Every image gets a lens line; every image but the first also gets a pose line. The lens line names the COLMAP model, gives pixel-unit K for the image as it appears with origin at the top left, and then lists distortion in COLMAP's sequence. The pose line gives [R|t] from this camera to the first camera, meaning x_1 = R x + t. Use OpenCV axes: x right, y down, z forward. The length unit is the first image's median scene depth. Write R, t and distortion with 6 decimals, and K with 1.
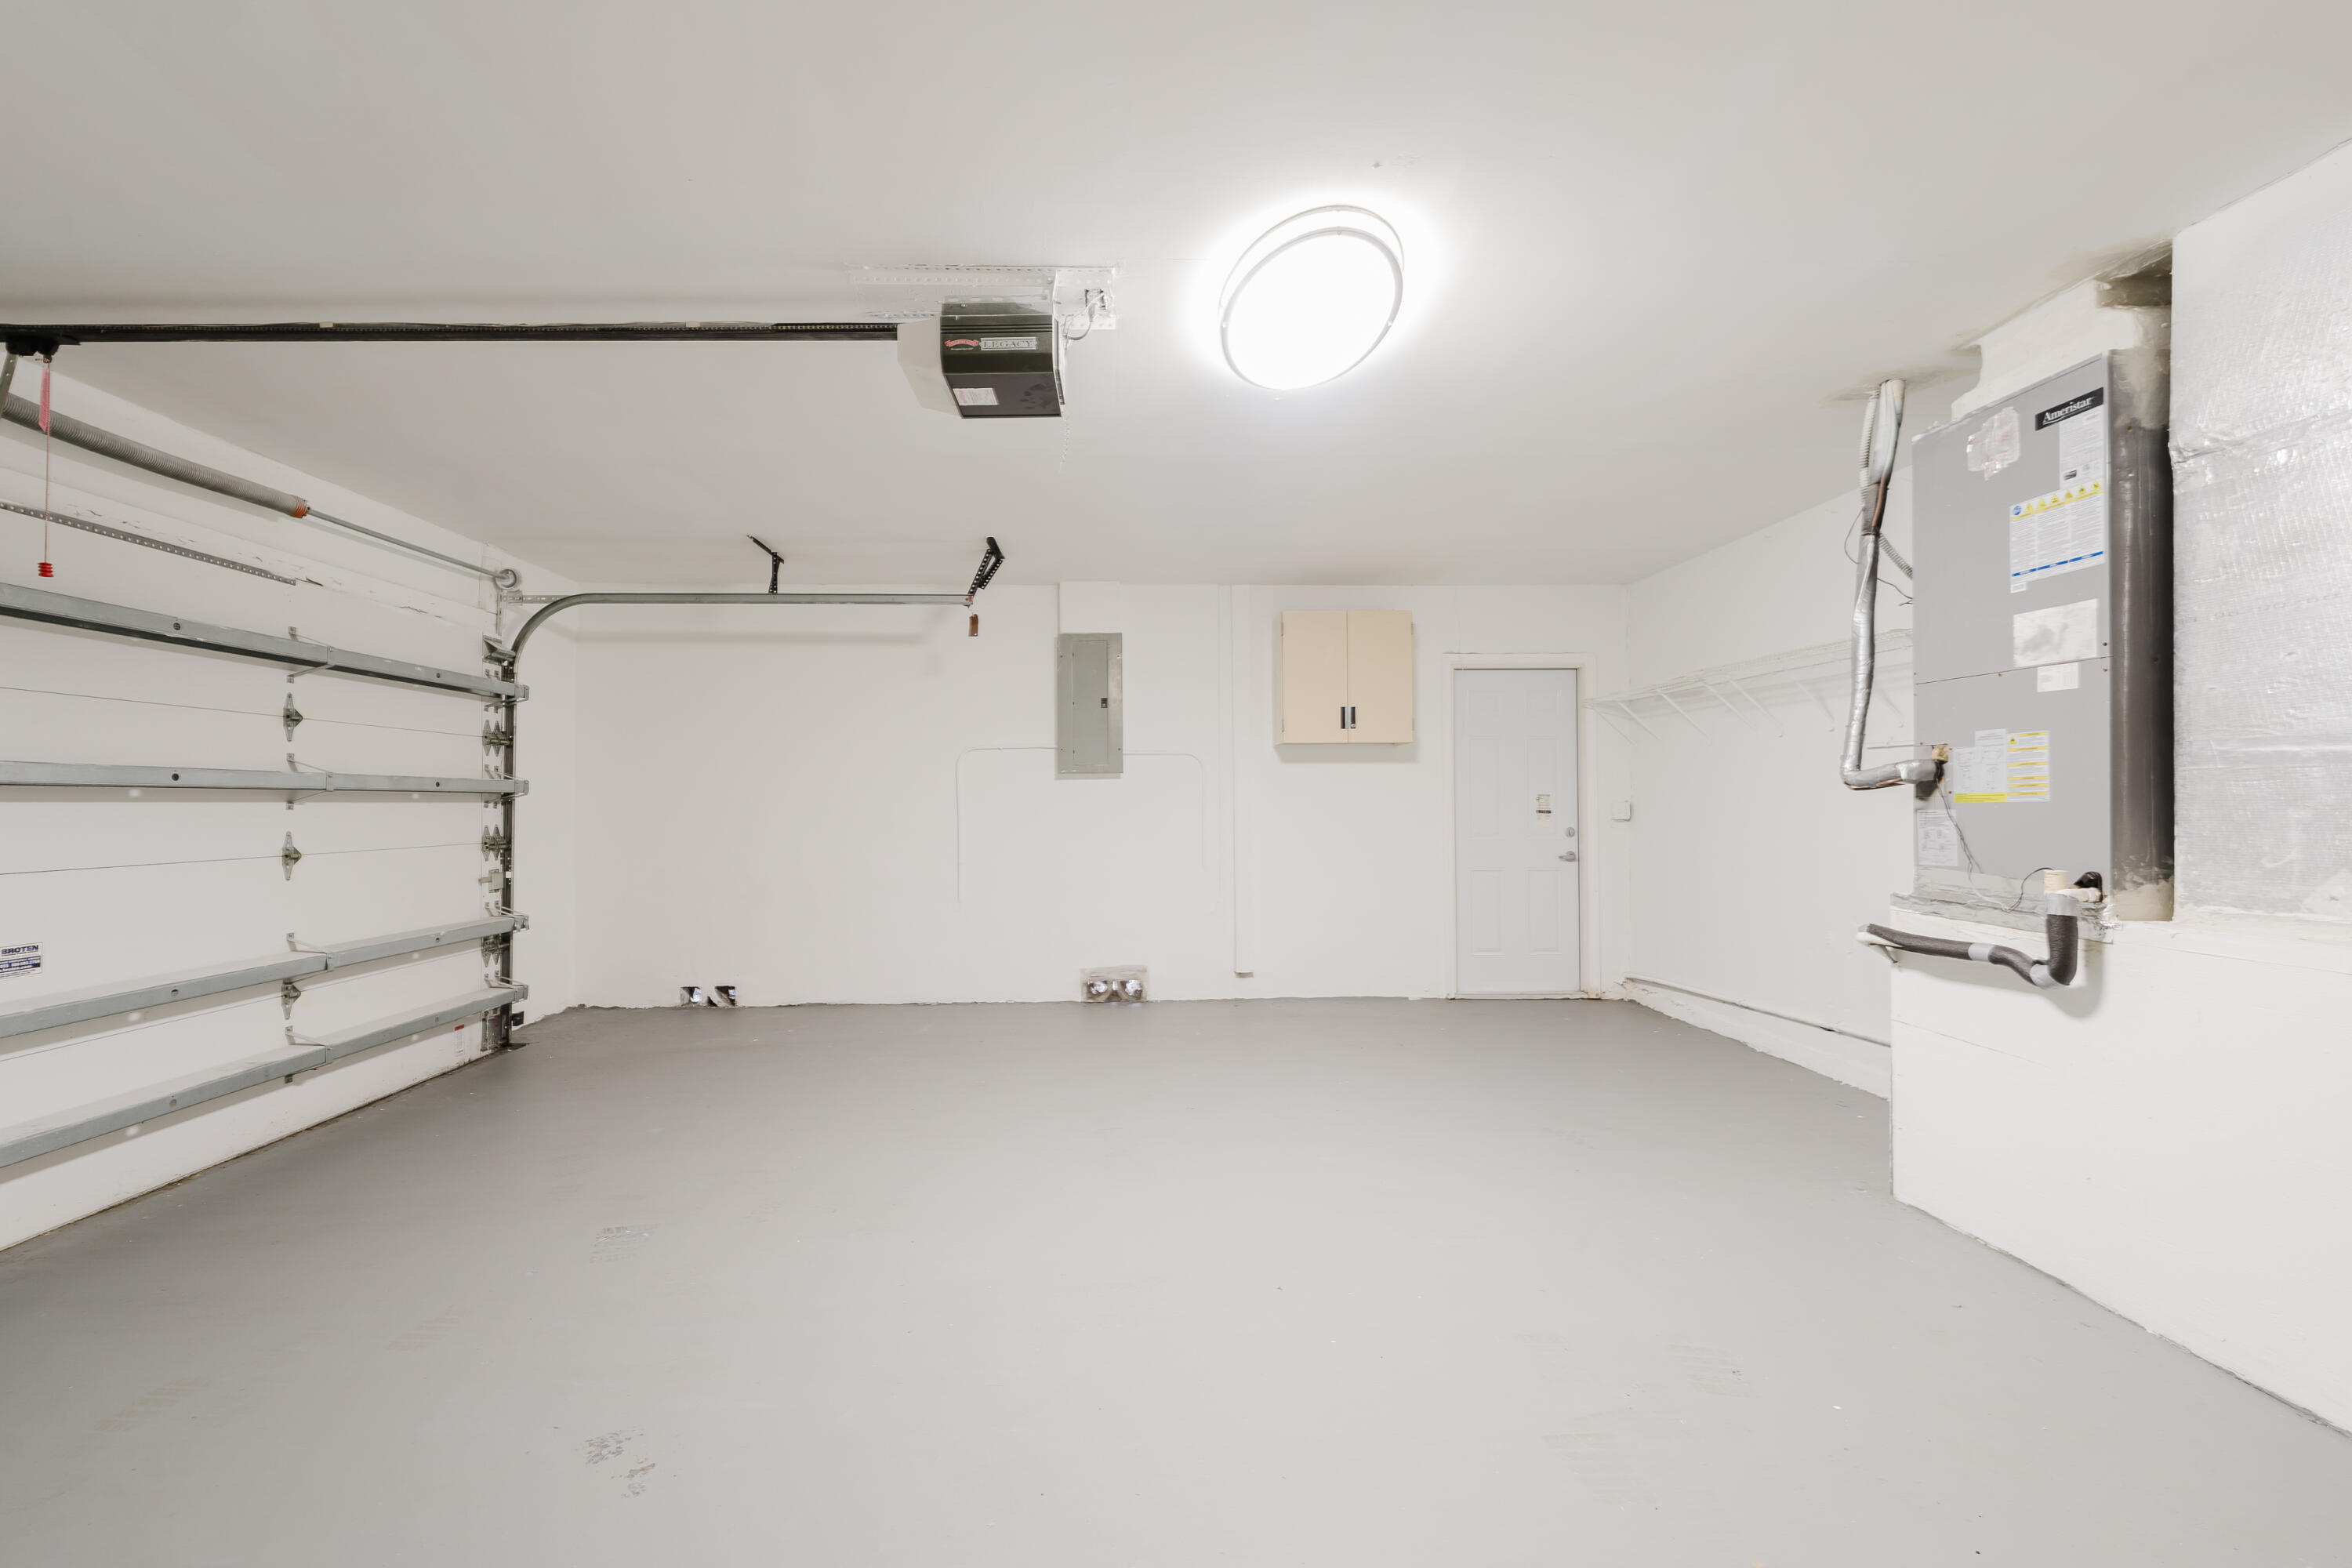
lens RADIAL K [[969.5, 0, 1170.6], [0, 969.5, 803.0], [0, 0, 1]] dist [0.001786, 0.000028]
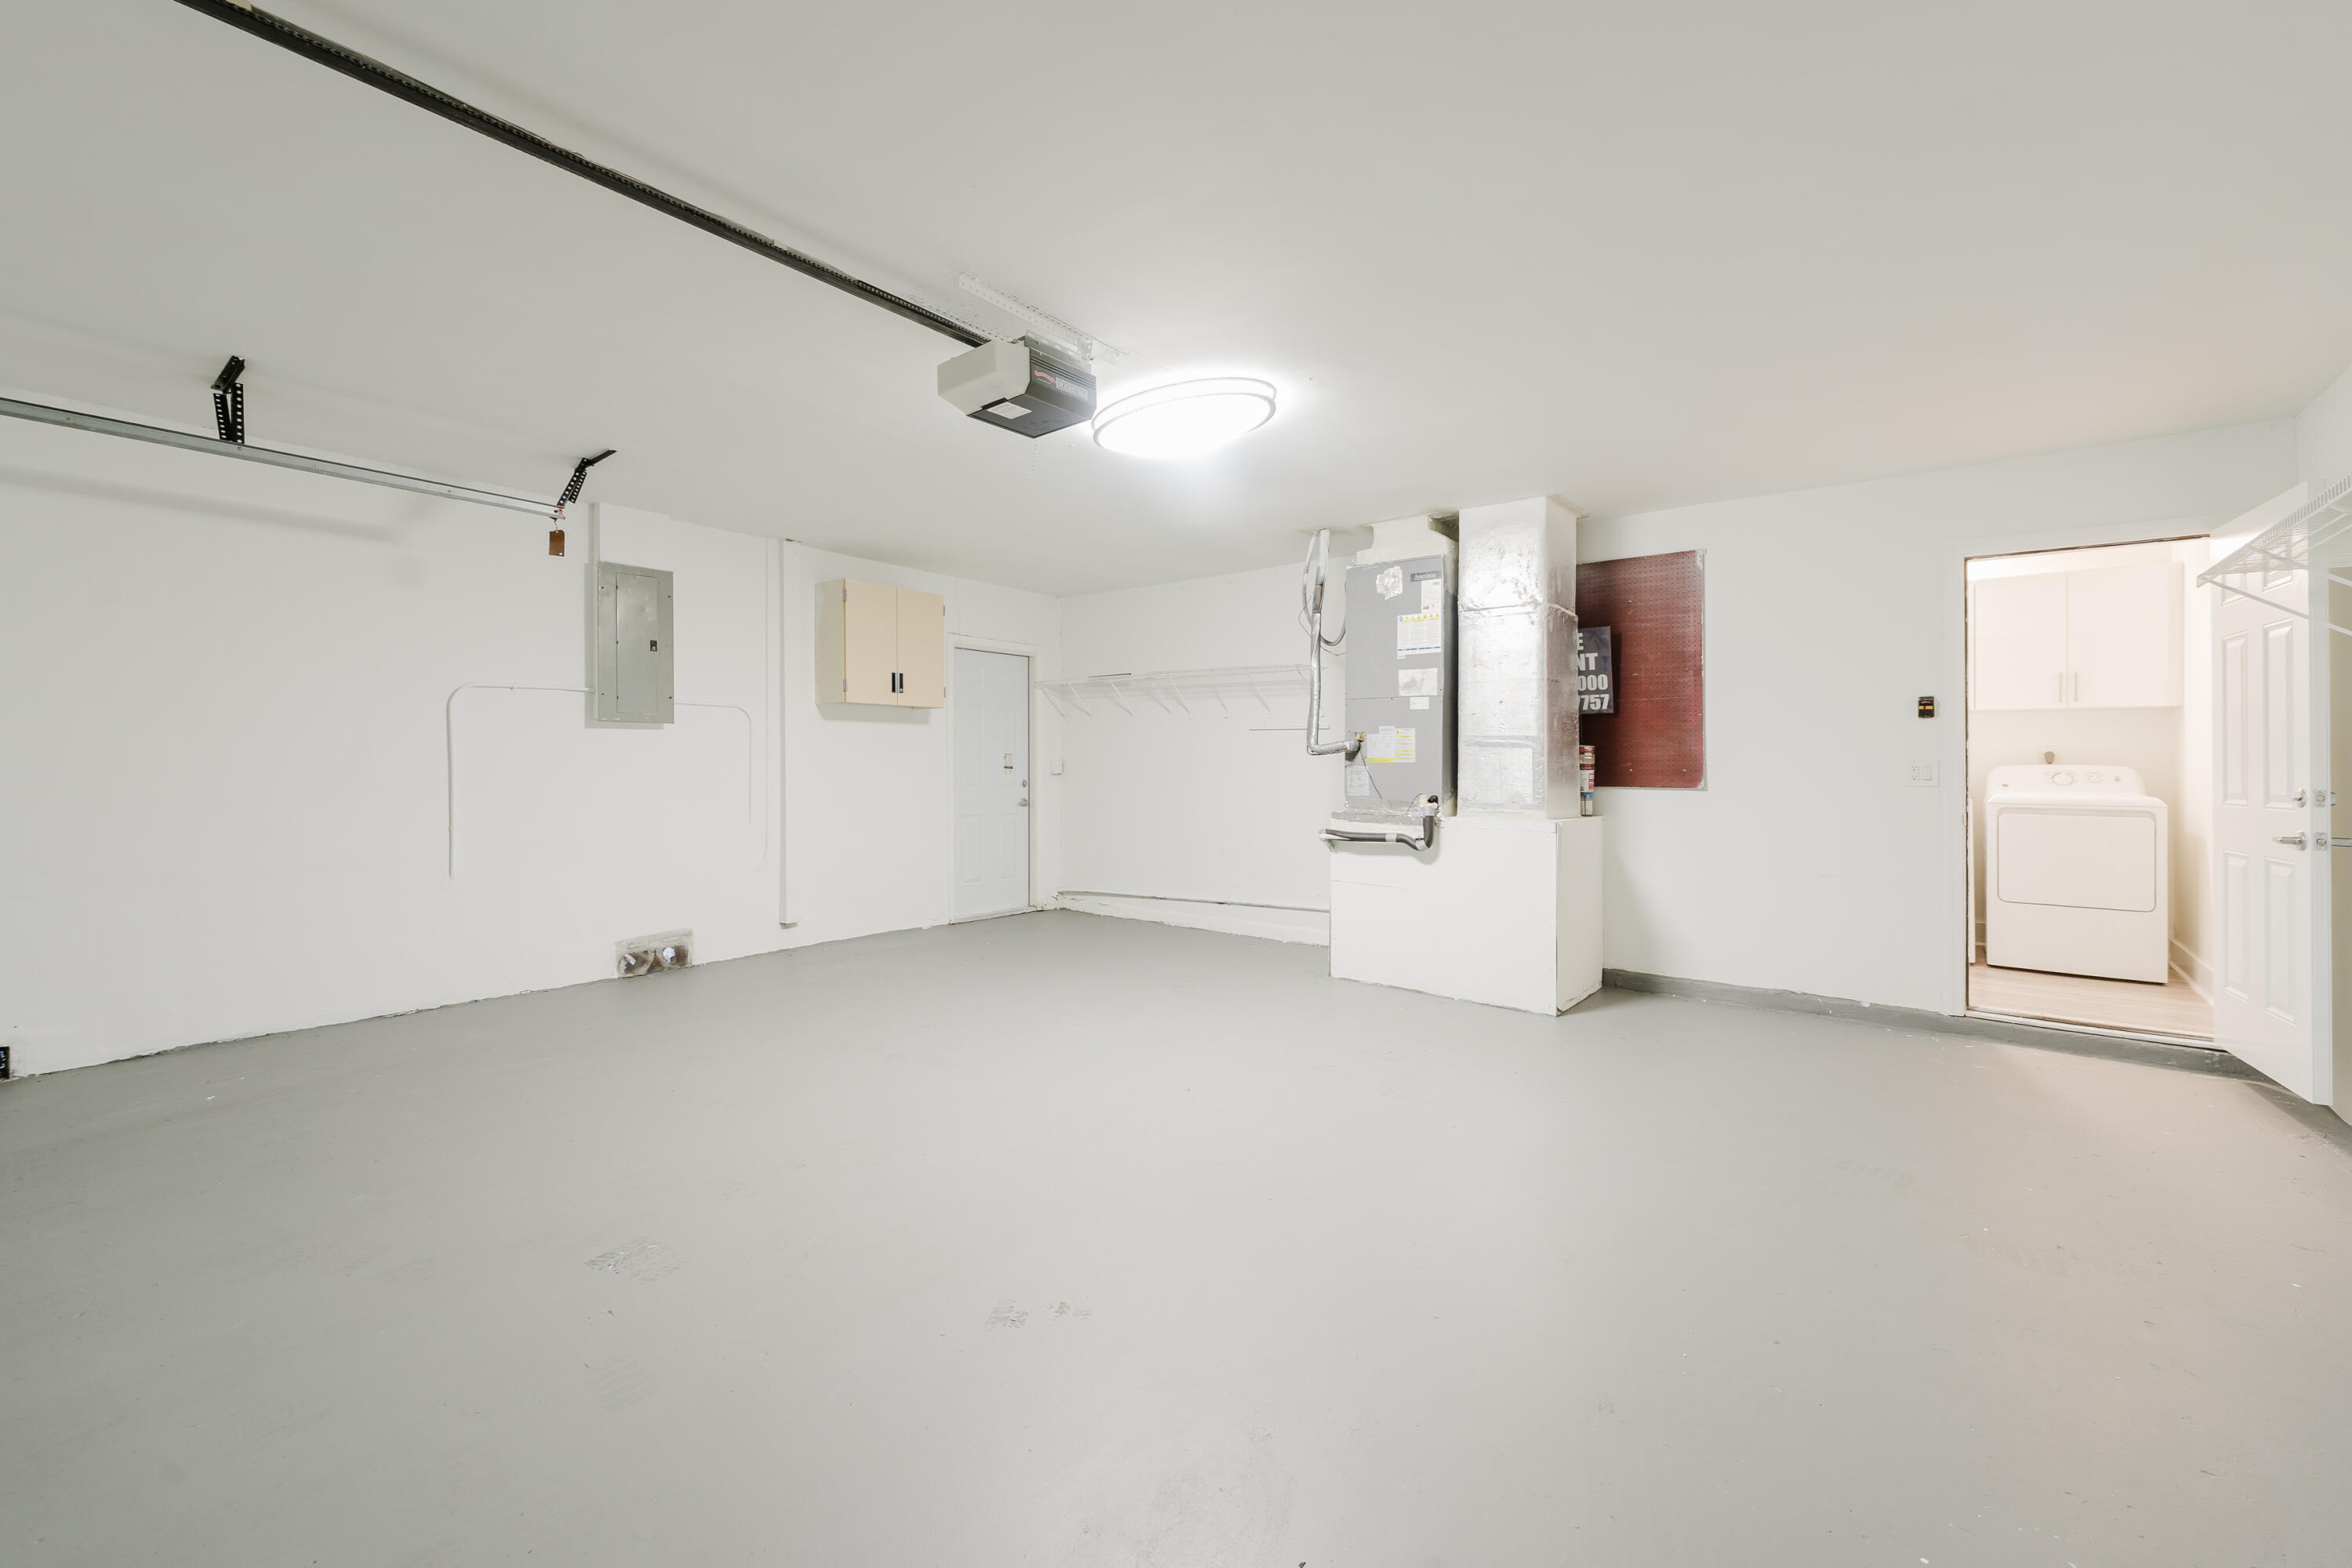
lens RADIAL K [[969.5, 0, 1154.8], [0, 969.5, 771.5], [0, 0, 1]] dist [0.001786, 0.000028]
pose [[0.632801, 0.002582, 0.774310, -0.895930], [-0.010153, 0.999936, 0.004963, 0.011329], [-0.774248, -0.011002, 0.632787, 0.100189]]
